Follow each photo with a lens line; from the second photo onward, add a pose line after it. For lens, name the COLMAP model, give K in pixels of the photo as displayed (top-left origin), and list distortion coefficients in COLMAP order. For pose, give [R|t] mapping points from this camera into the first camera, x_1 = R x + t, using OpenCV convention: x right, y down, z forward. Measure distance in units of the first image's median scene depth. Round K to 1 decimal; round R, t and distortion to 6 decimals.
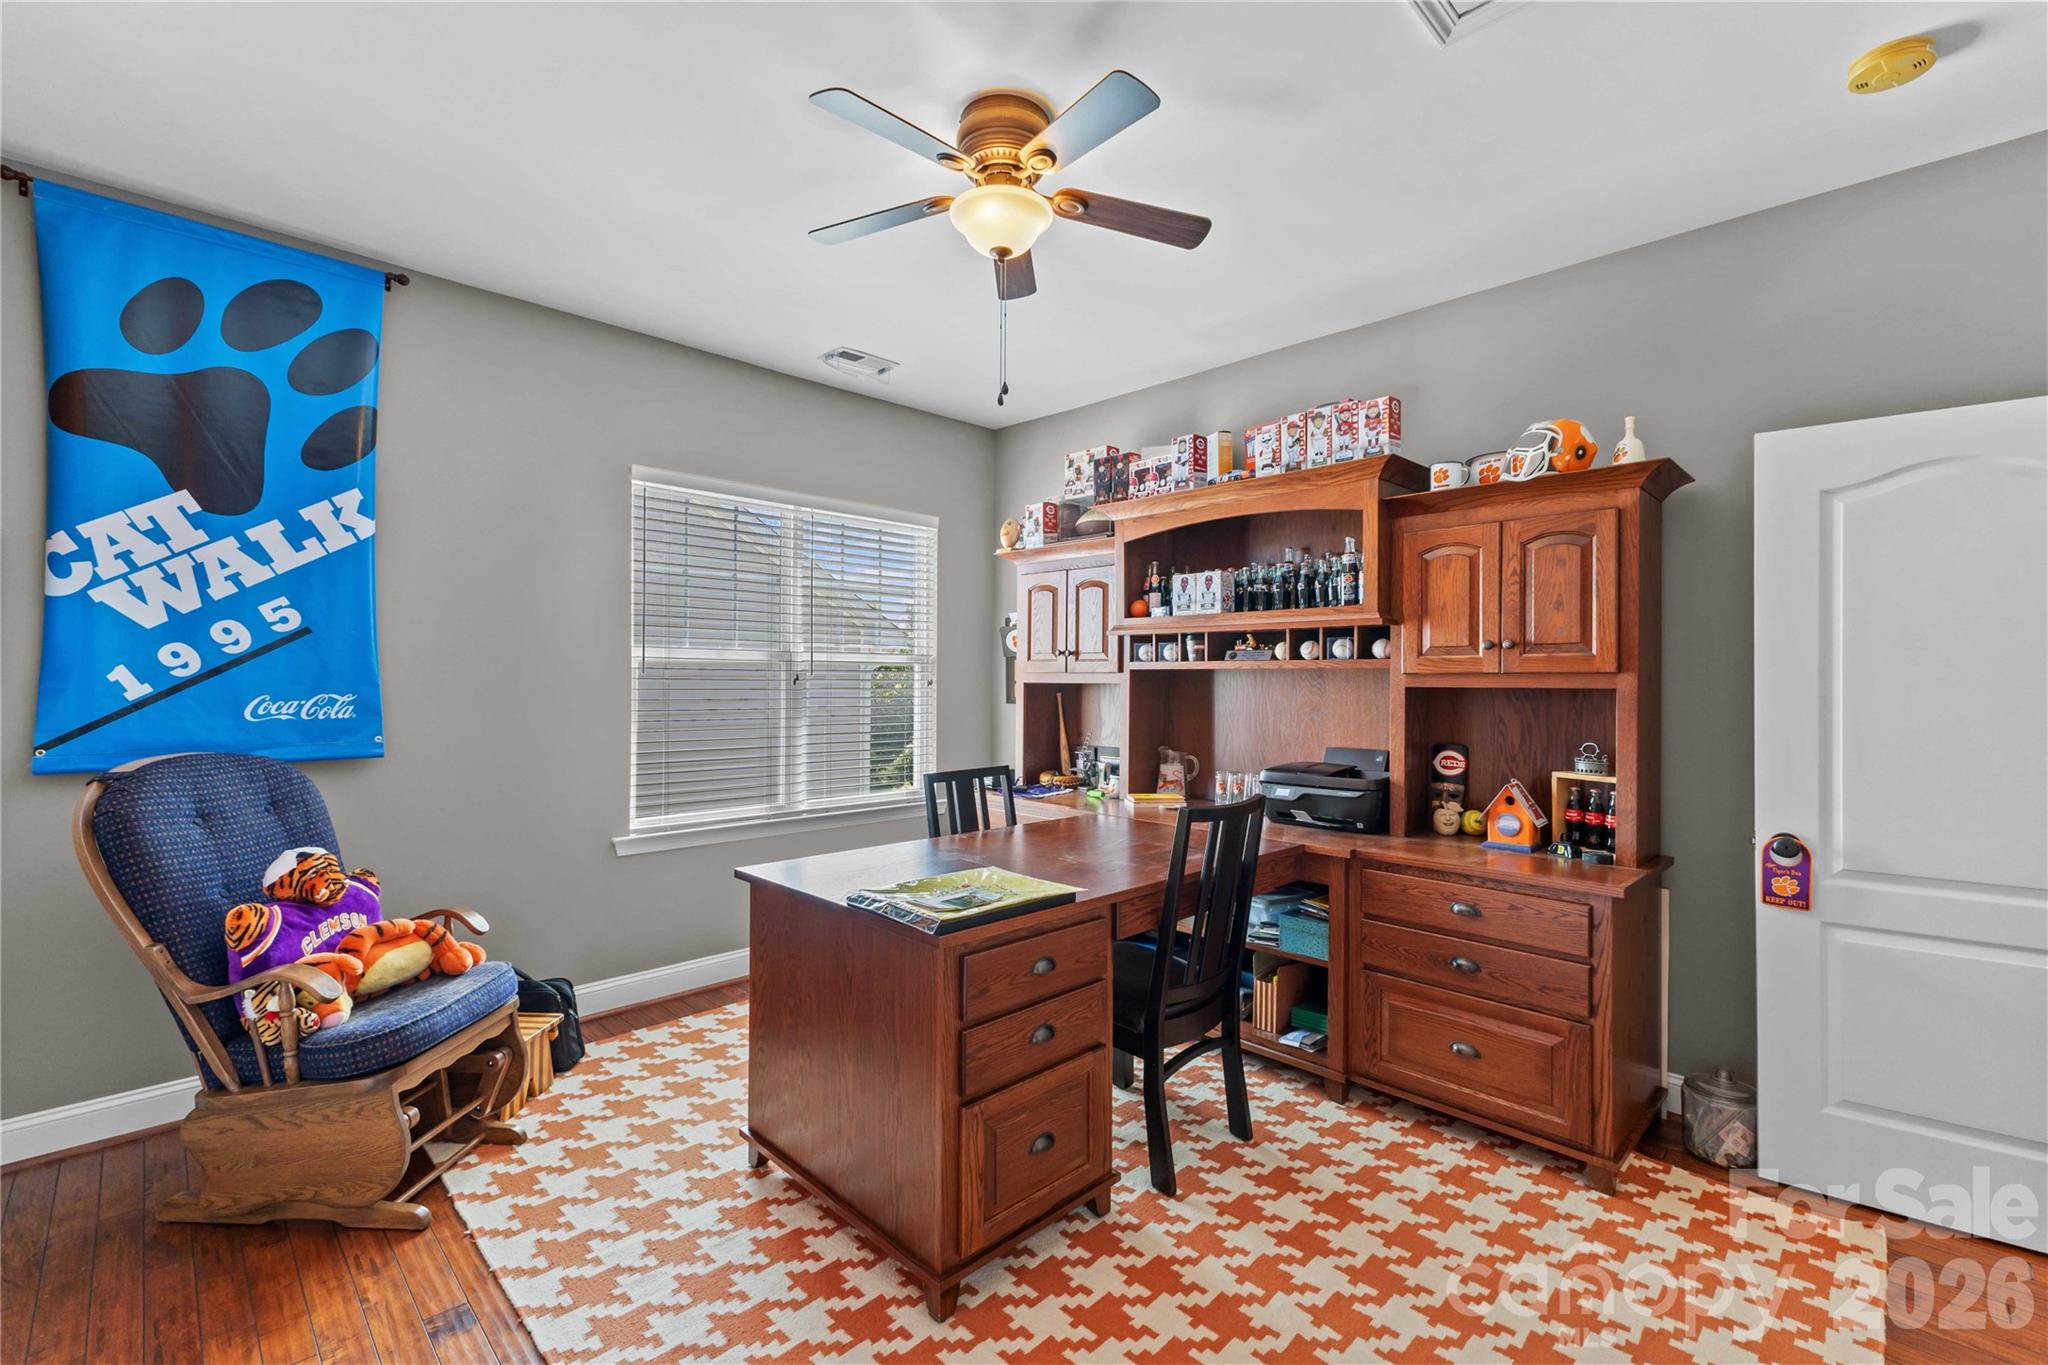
lens RADIAL K [[878.8, 0, 1024.0], [0, 878.8, 682.5], [0, 0, 1]] dist [0.006726, -0.000134]
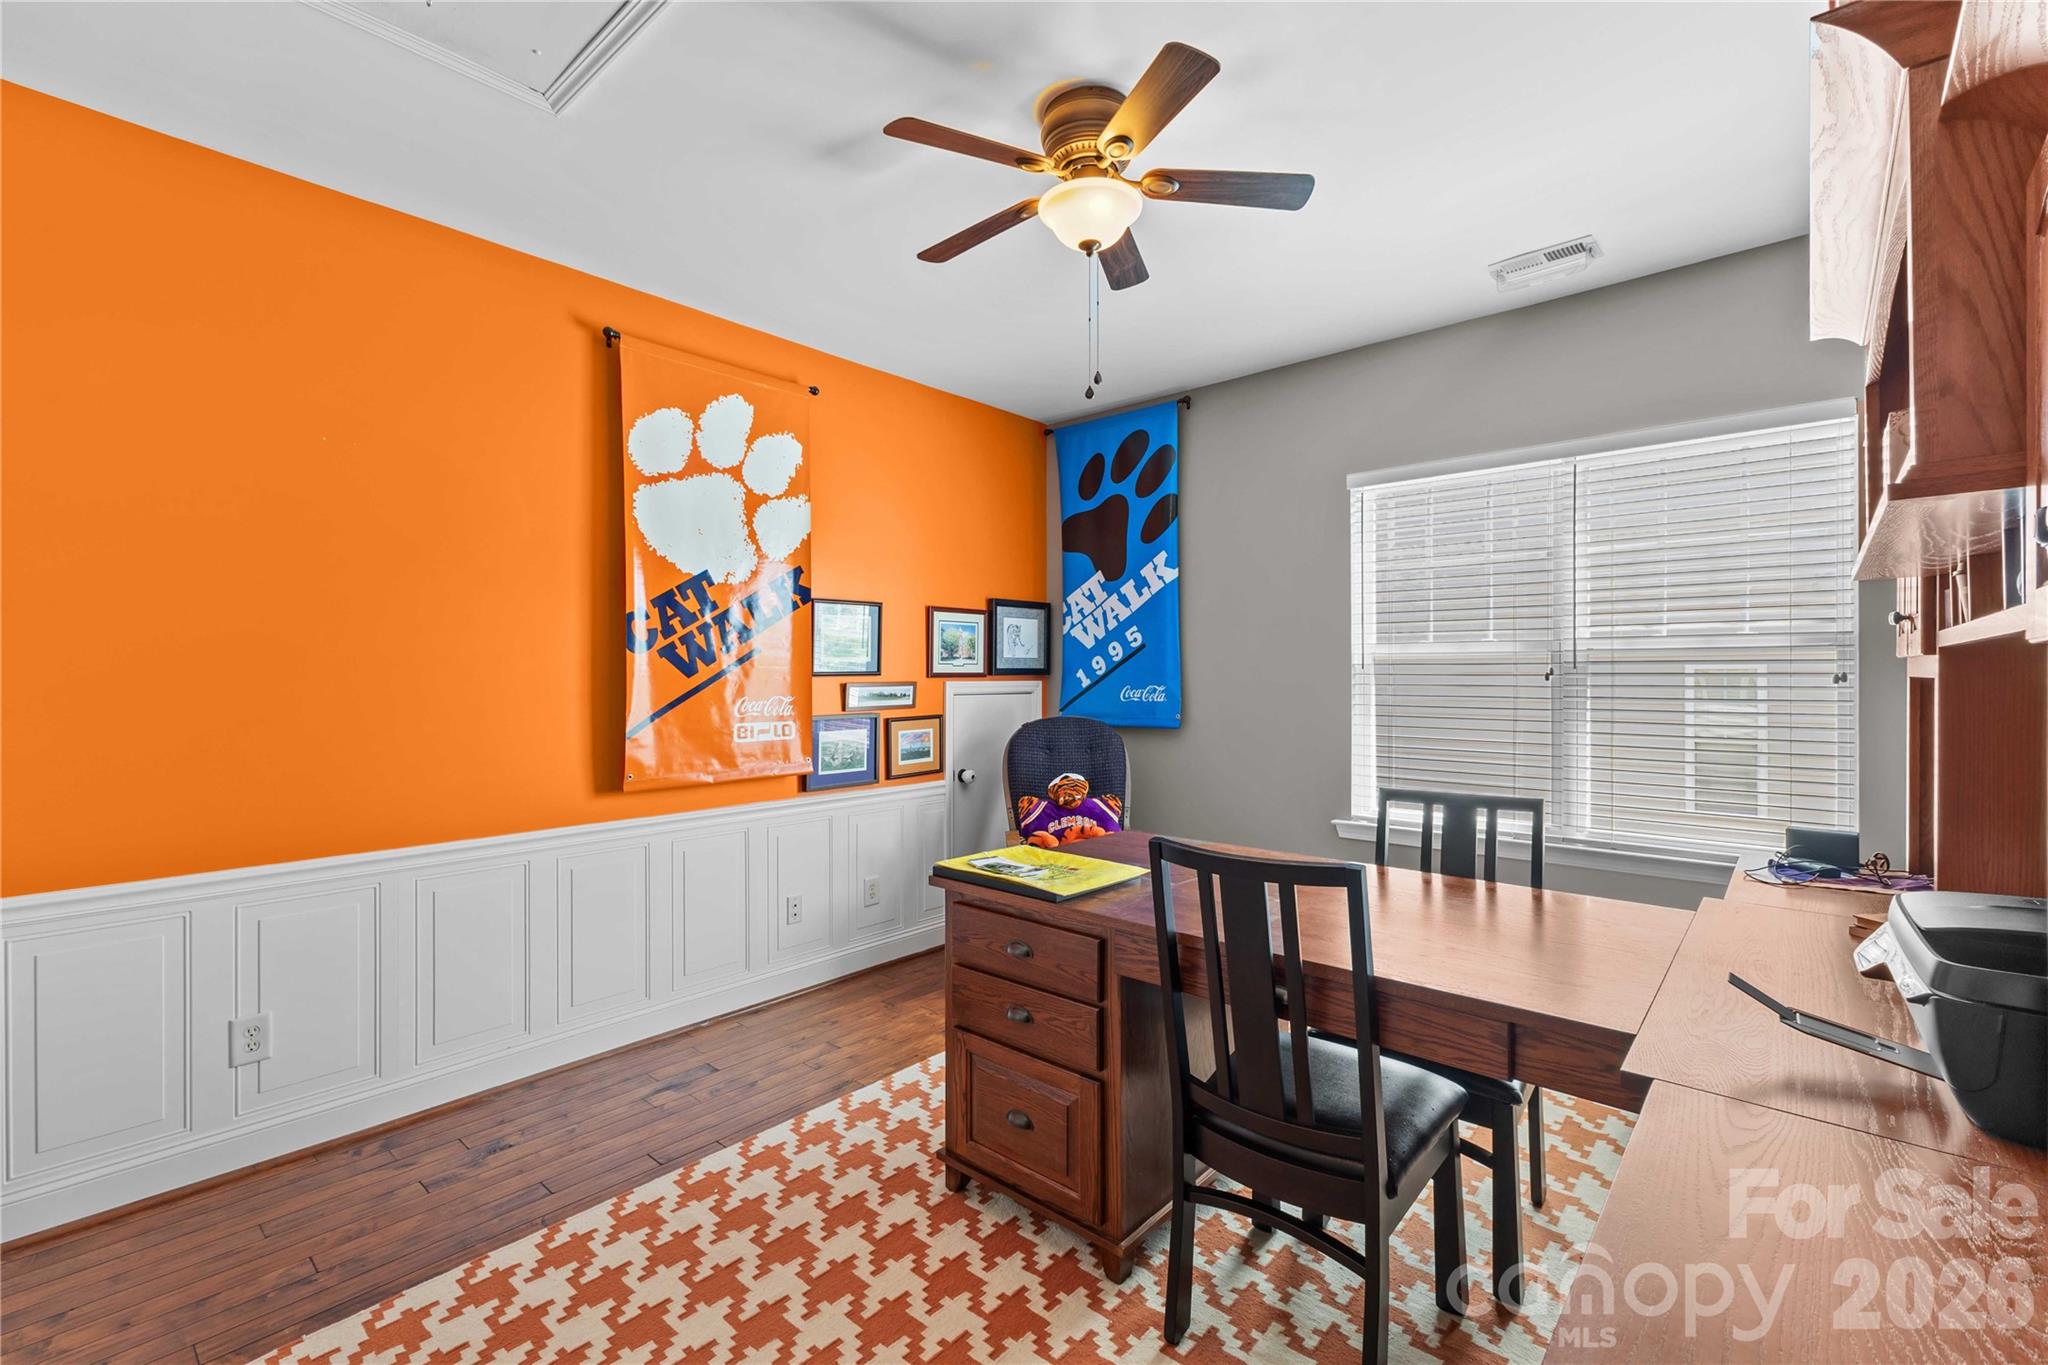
lens RADIAL K [[878.8, 0, 1024.0], [0, 878.8, 682.5], [0, 0, 1]] dist [0.006726, -0.000134]
pose [[0.067785, 0.001789, -0.997698, 0.800417], [-0.000859, 0.999998, 0.001735, 0.005970], [0.997700, 0.000740, 0.067786, 0.710475]]
